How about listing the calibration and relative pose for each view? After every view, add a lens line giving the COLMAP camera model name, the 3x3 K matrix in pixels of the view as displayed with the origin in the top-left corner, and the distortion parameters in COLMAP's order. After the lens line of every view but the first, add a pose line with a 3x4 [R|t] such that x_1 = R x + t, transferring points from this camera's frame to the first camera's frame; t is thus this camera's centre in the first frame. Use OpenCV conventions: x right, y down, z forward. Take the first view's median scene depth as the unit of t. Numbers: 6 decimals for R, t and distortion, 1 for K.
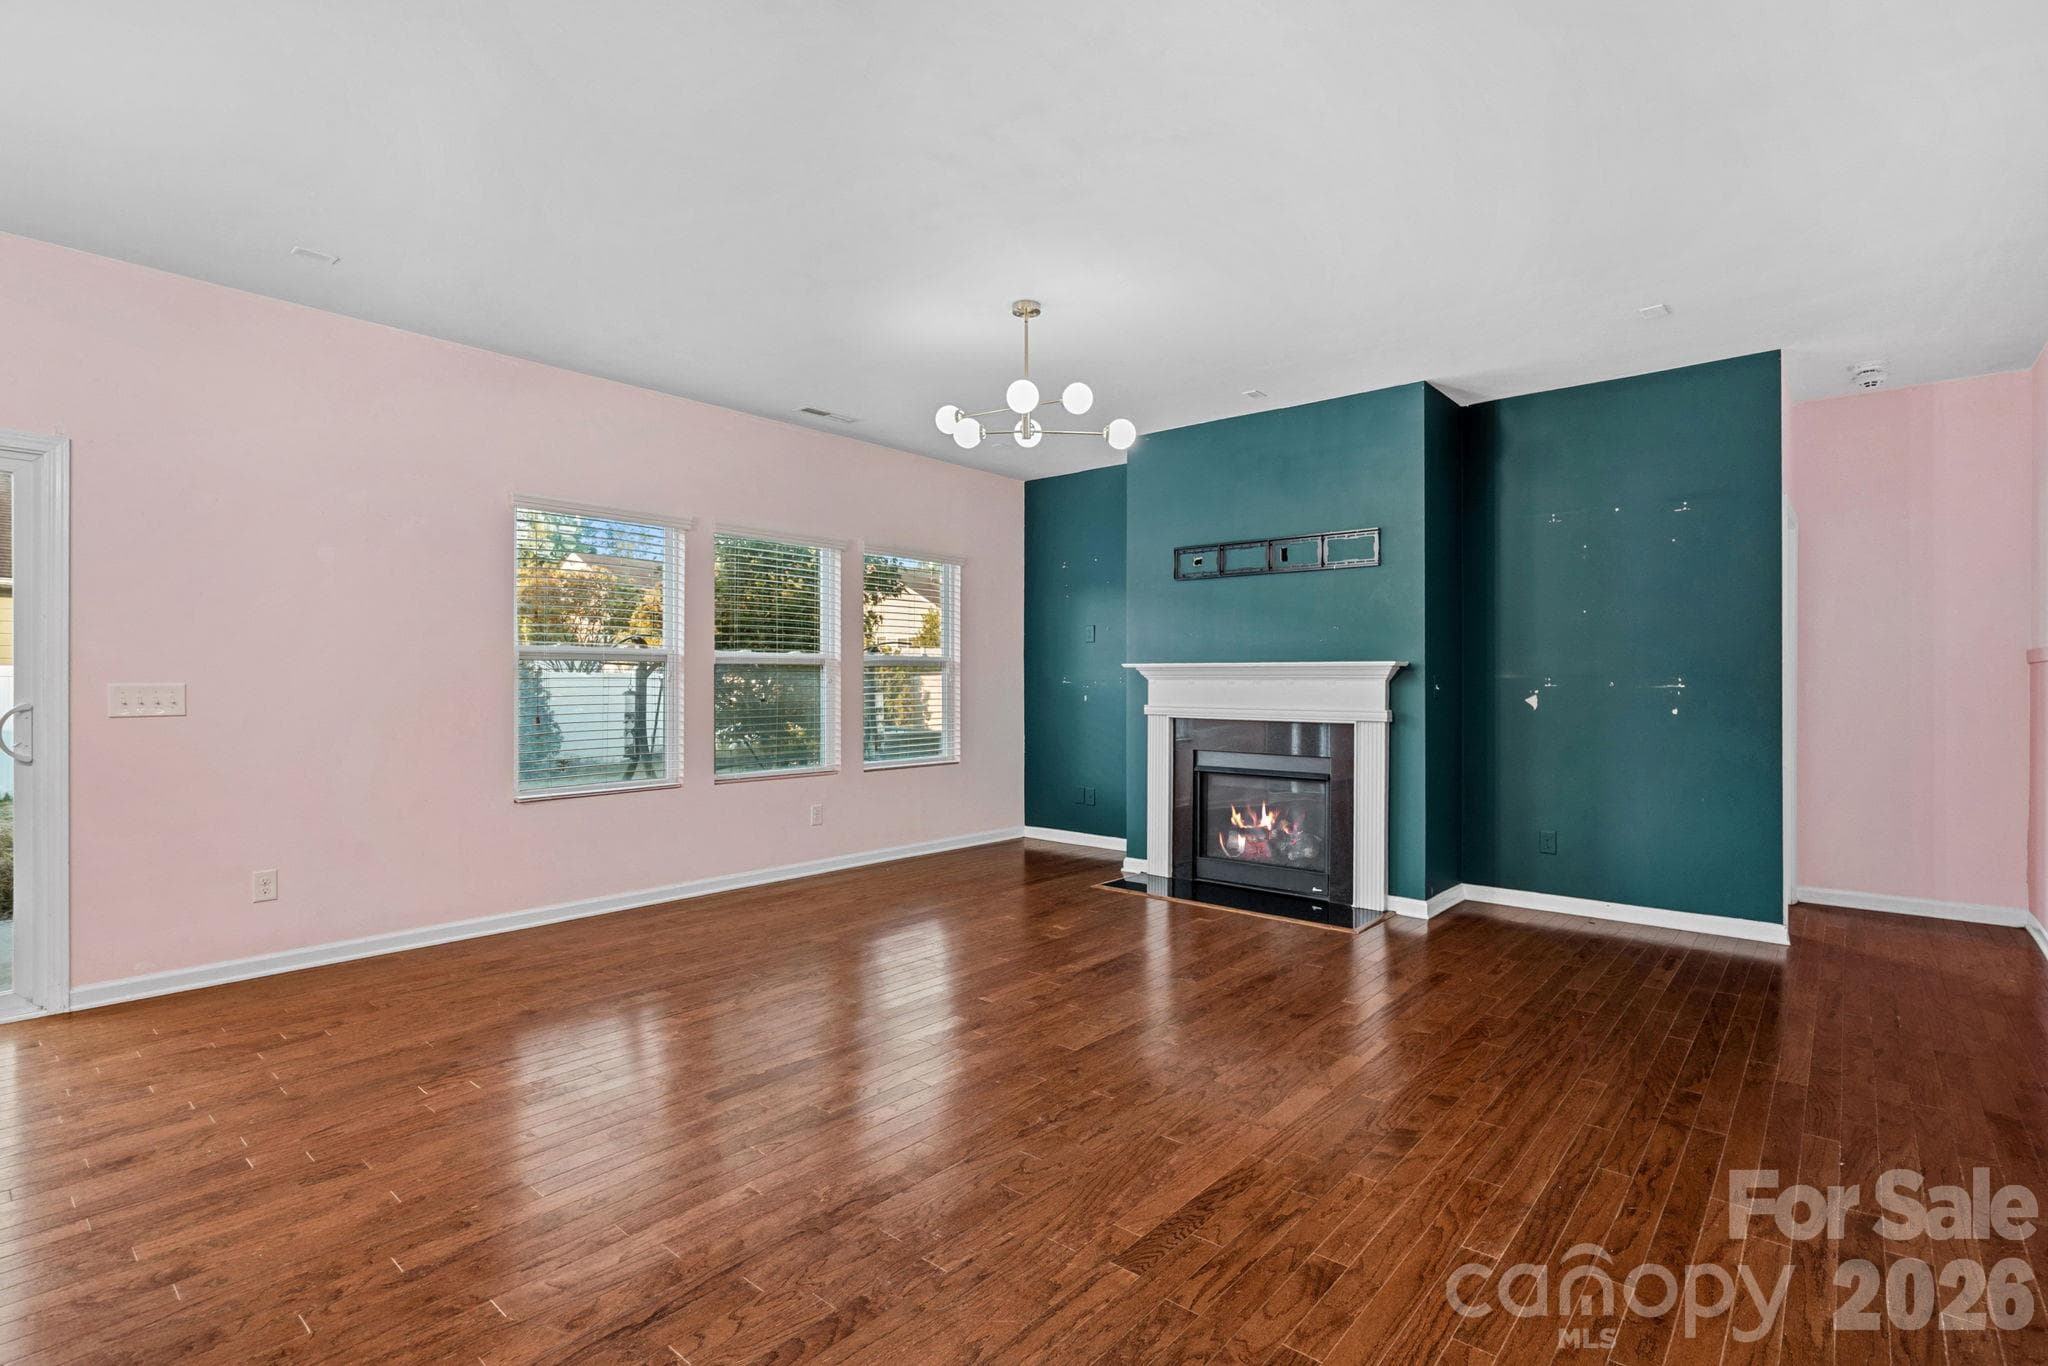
lens RADIAL K [[966.2, 0, 1025.2], [0, 966.2, 682.0], [0, 0, 1]] dist [0.013267, 0.000716]
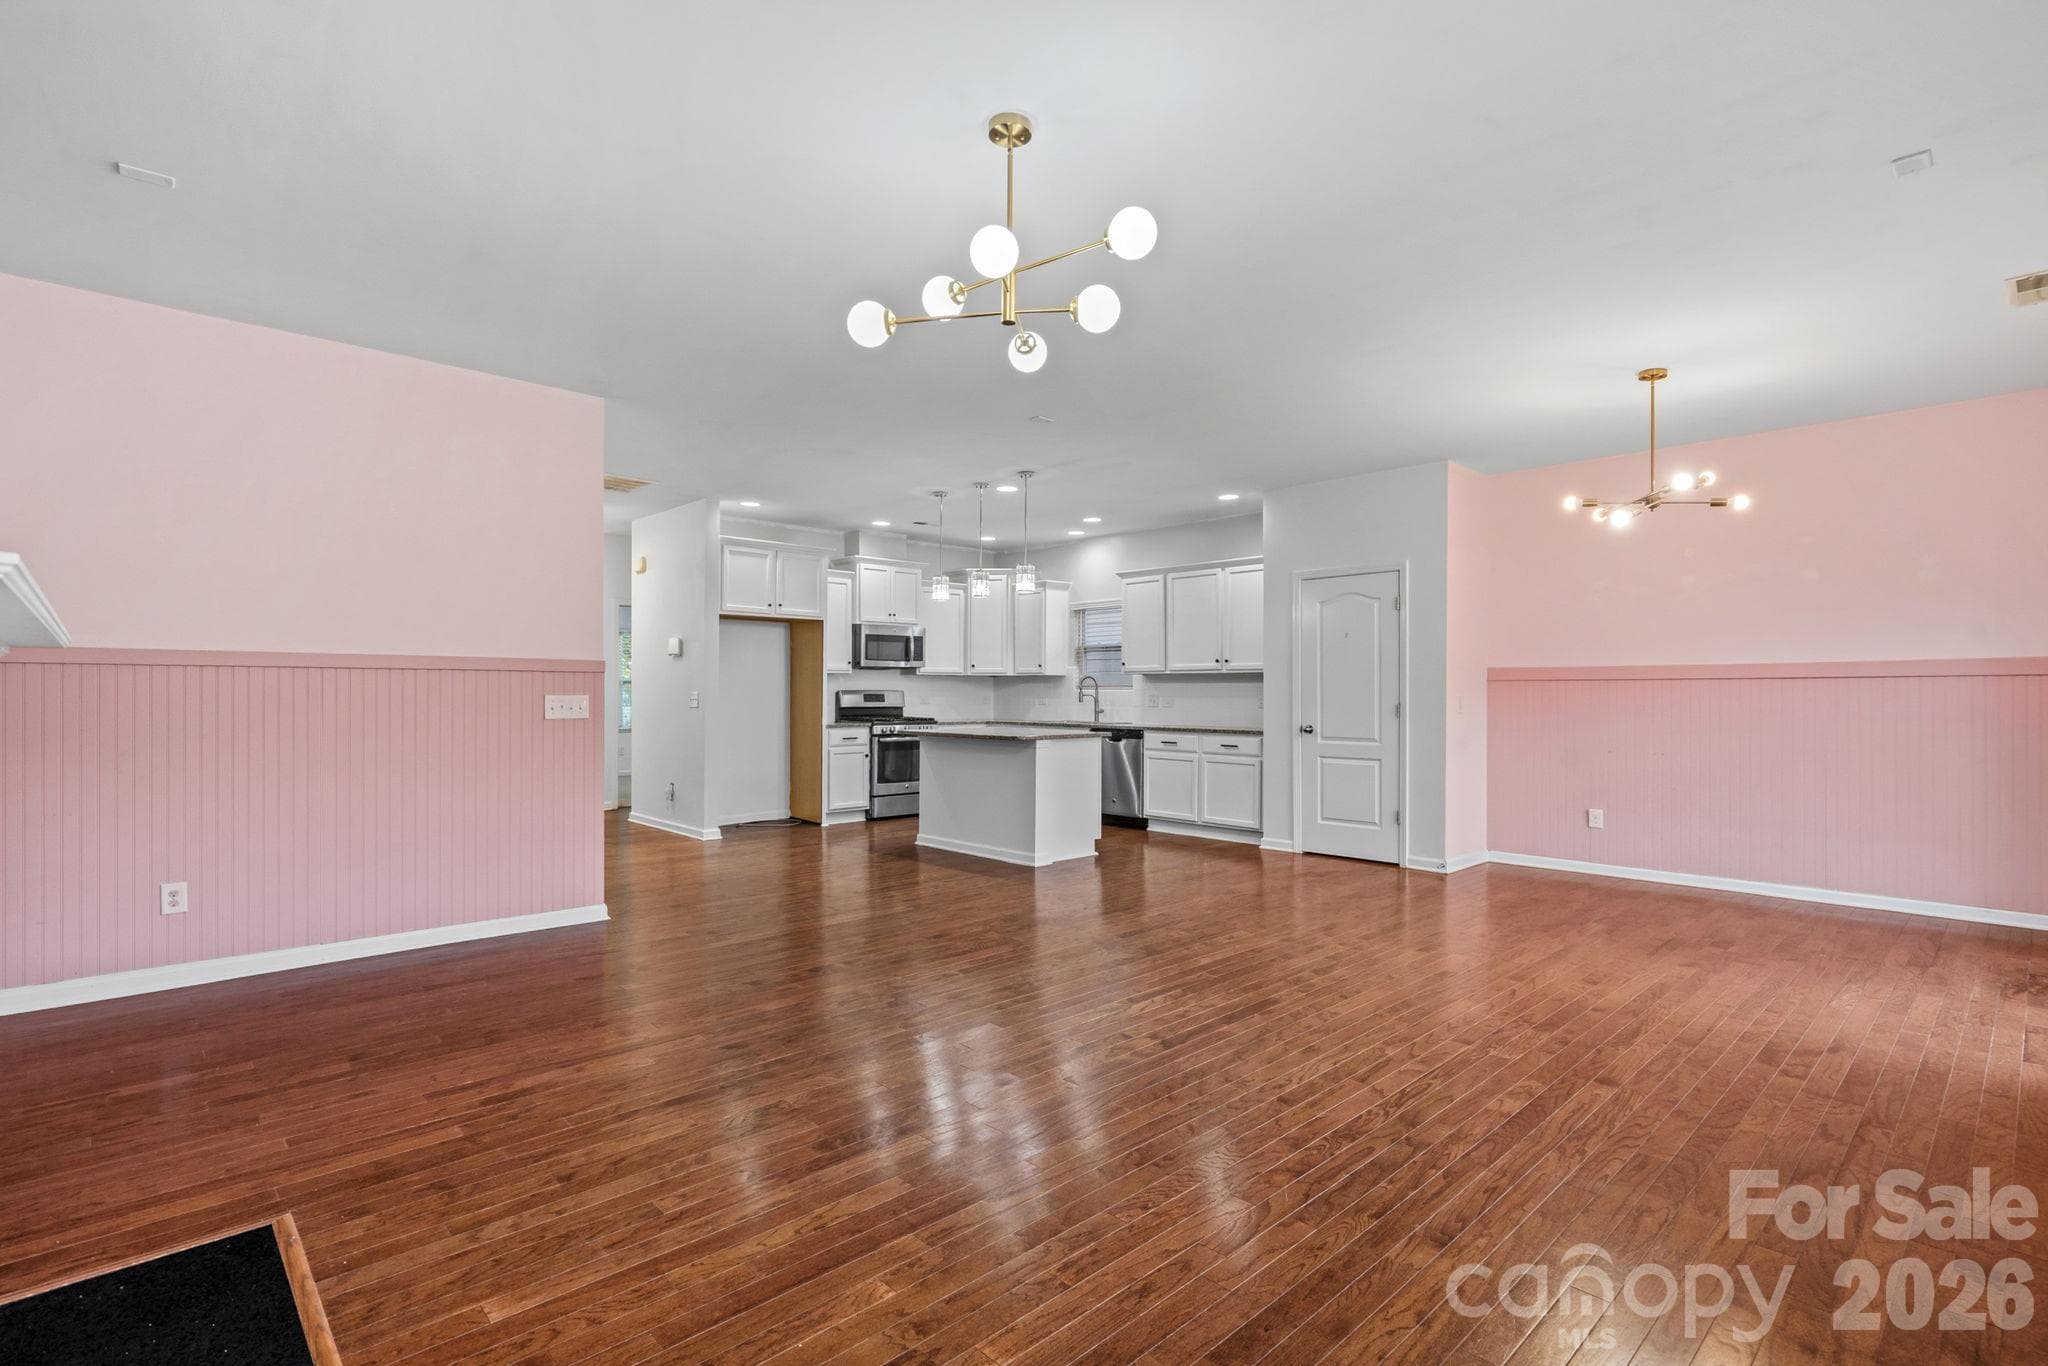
lens RADIAL K [[966.2, 0, 1024.1], [0, 966.2, 690.1], [0, 0, 1]] dist [0.013267, 0.000716]
pose [[-0.994612, -0.001085, 0.103658, -0.097992], [-0.000881, 0.999998, 0.002019, -0.006060], [-0.103660, 0.001917, -0.994611, 2.046165]]
